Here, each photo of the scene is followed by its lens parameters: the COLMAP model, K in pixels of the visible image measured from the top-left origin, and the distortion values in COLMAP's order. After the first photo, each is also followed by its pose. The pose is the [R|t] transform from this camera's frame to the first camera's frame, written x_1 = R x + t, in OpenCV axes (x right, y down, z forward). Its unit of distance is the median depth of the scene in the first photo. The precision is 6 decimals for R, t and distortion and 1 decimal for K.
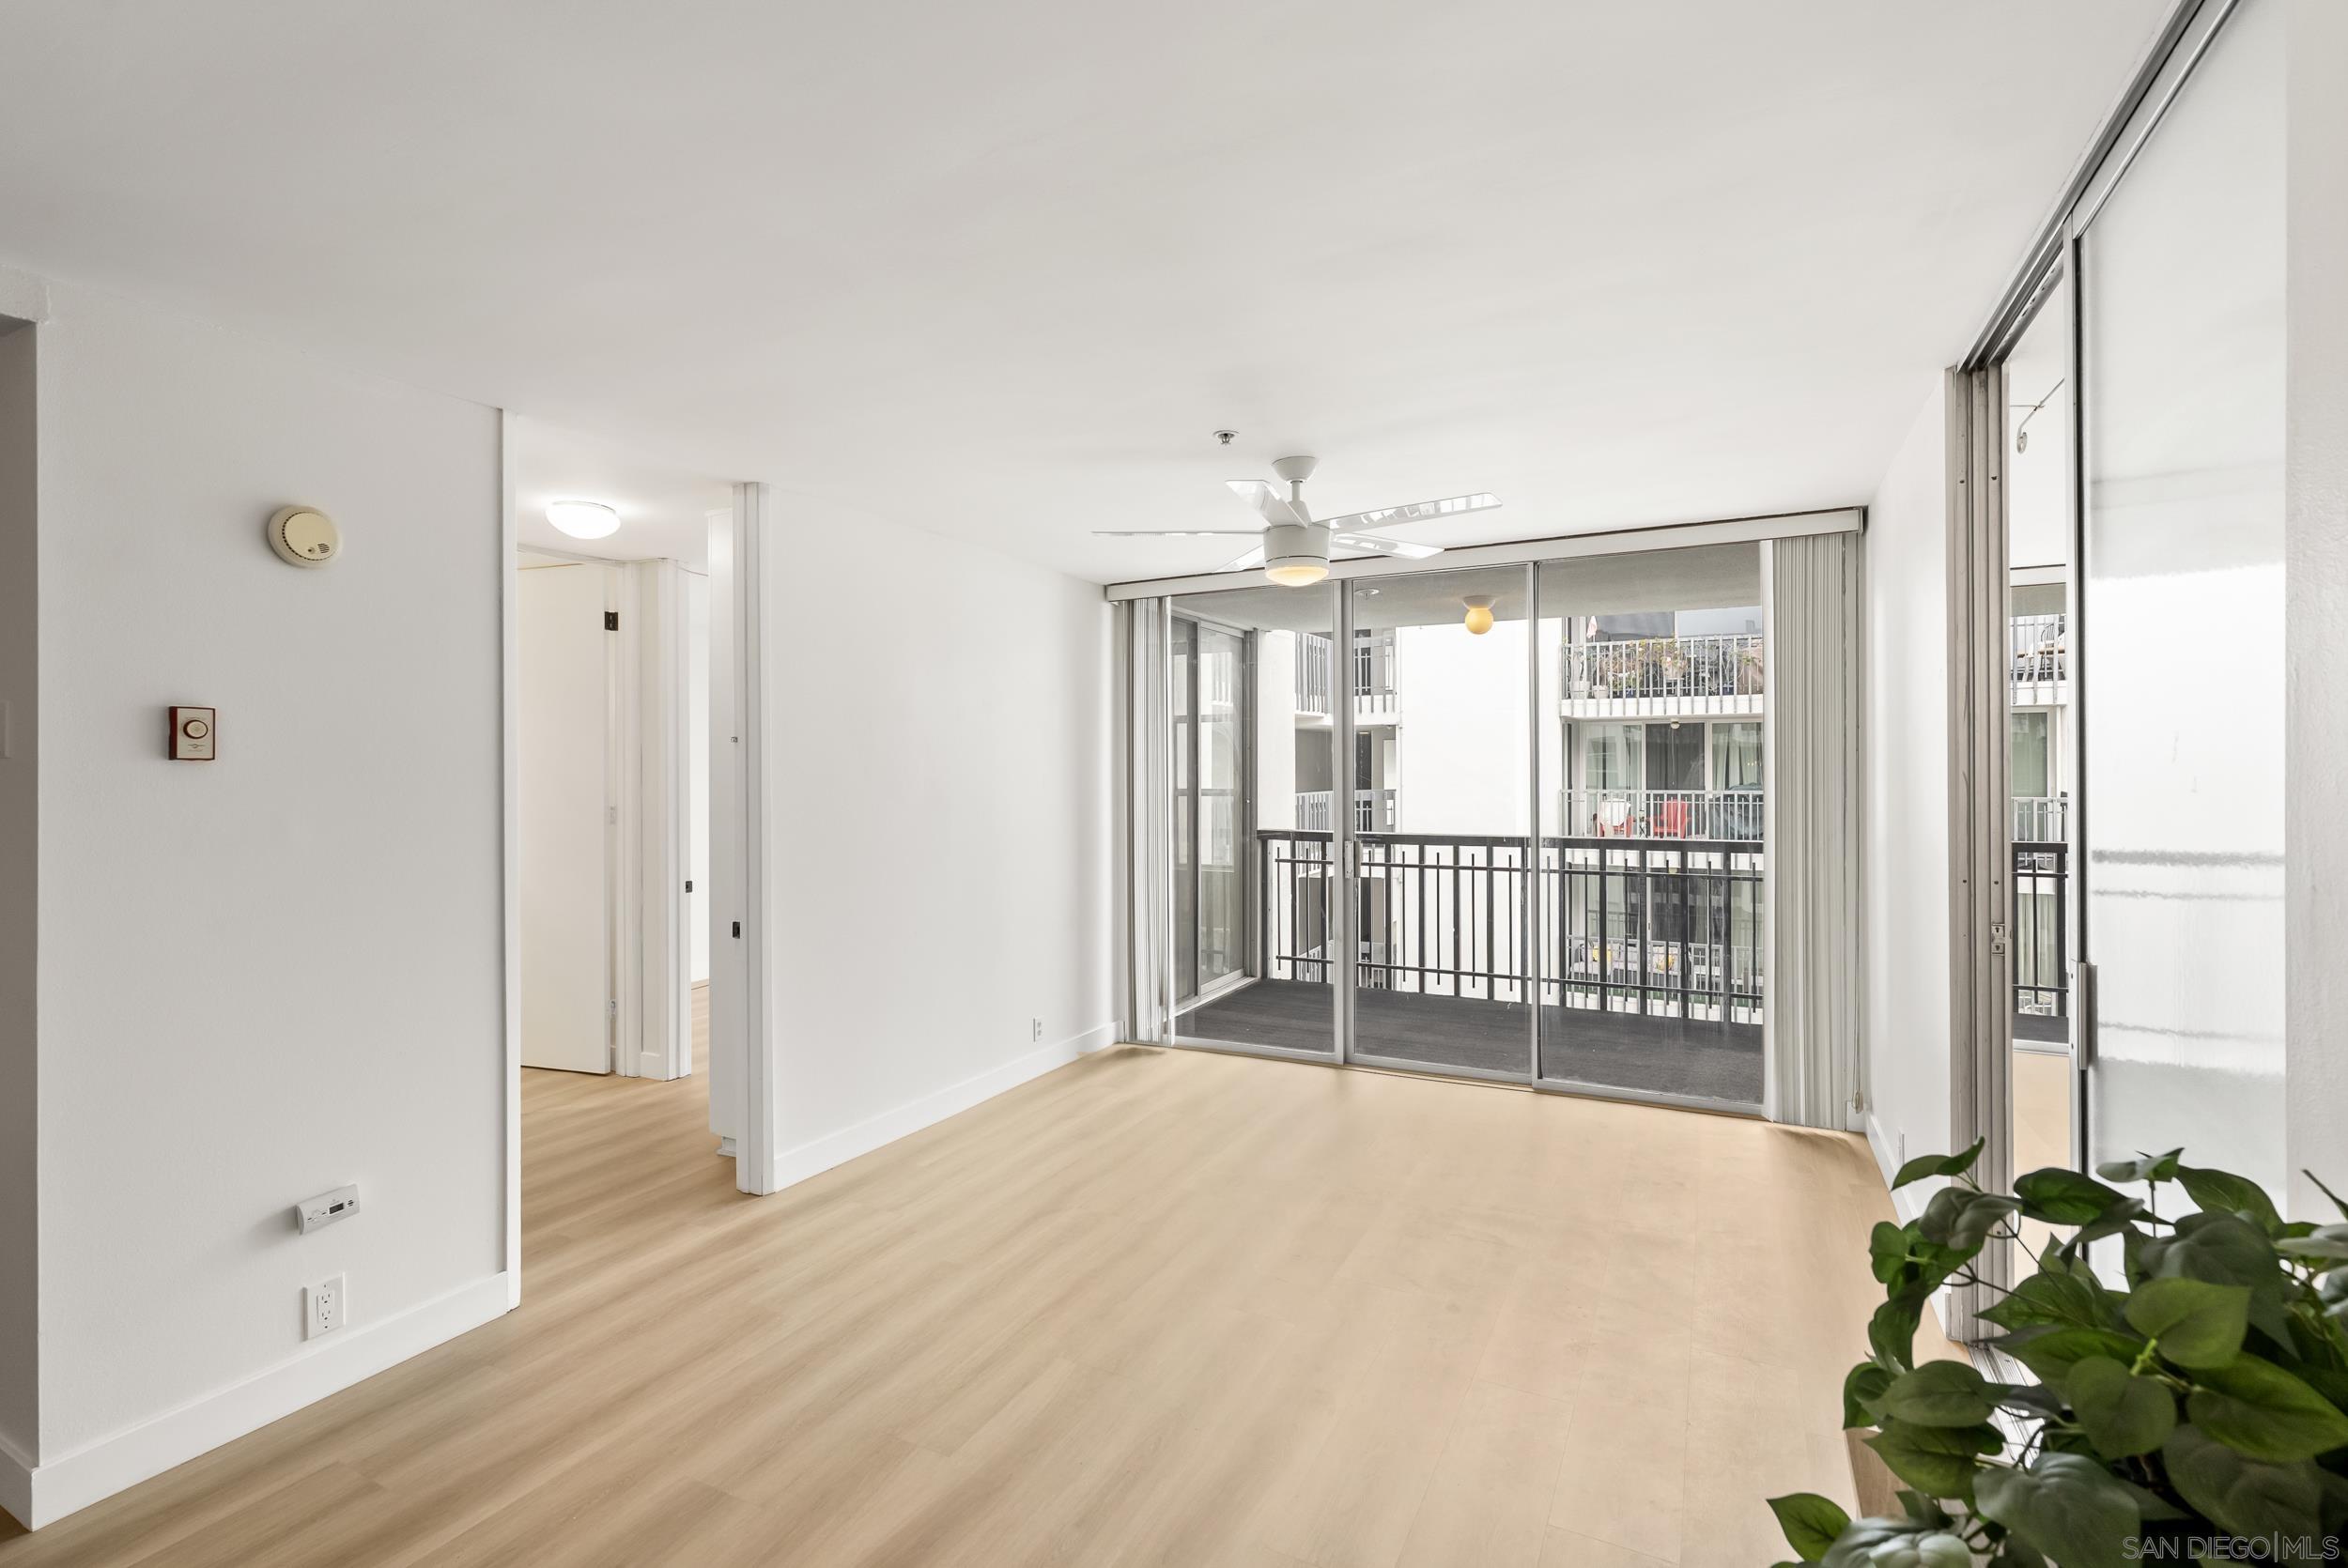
lens RADIAL K [[1054.5, 0, 1164.1], [0, 1054.5, 775.0], [0, 0, 1]] dist [-0.012486, 0.000247]
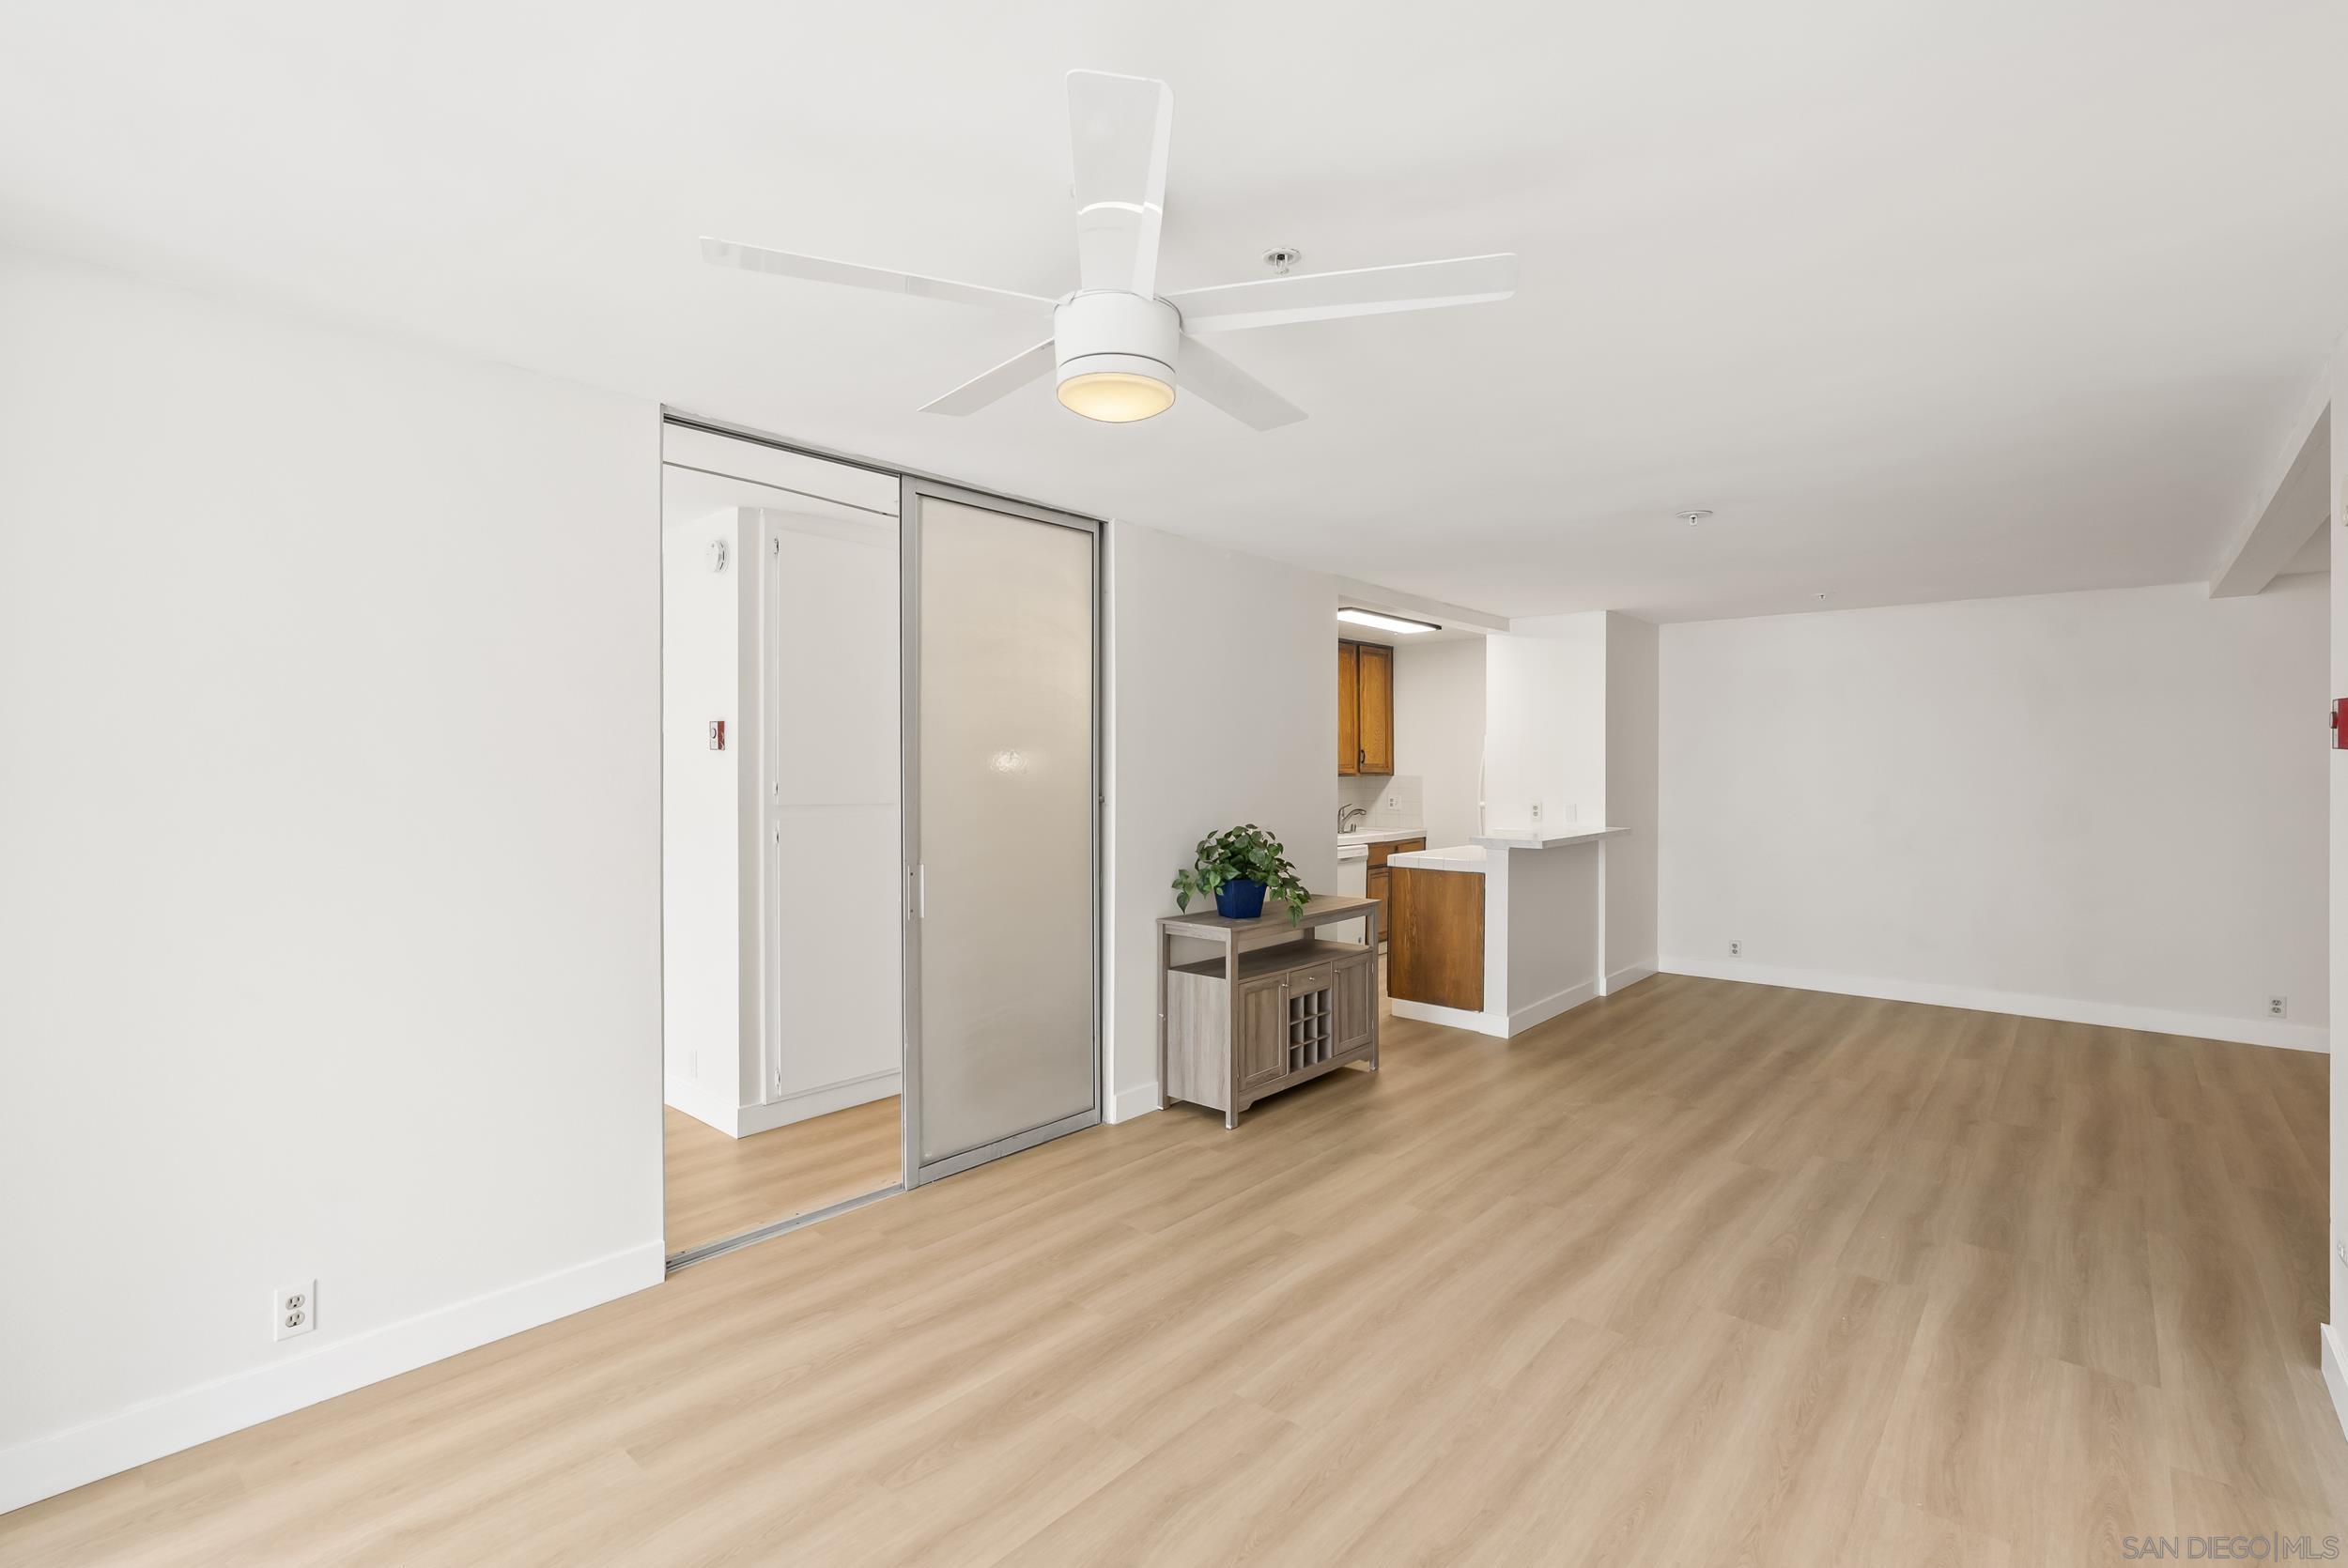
lens RADIAL K [[1066.3, 0, 1170.7], [0, 1066.3, 769.6], [0, 0, 1]] dist [0.000215, 0.001170]
pose [[-0.972560, 0.001769, 0.232645, -0.012145], [0.003408, 0.999972, 0.006645, -0.001940], [-0.232627, 0.007255, -0.972539, 0.705017]]
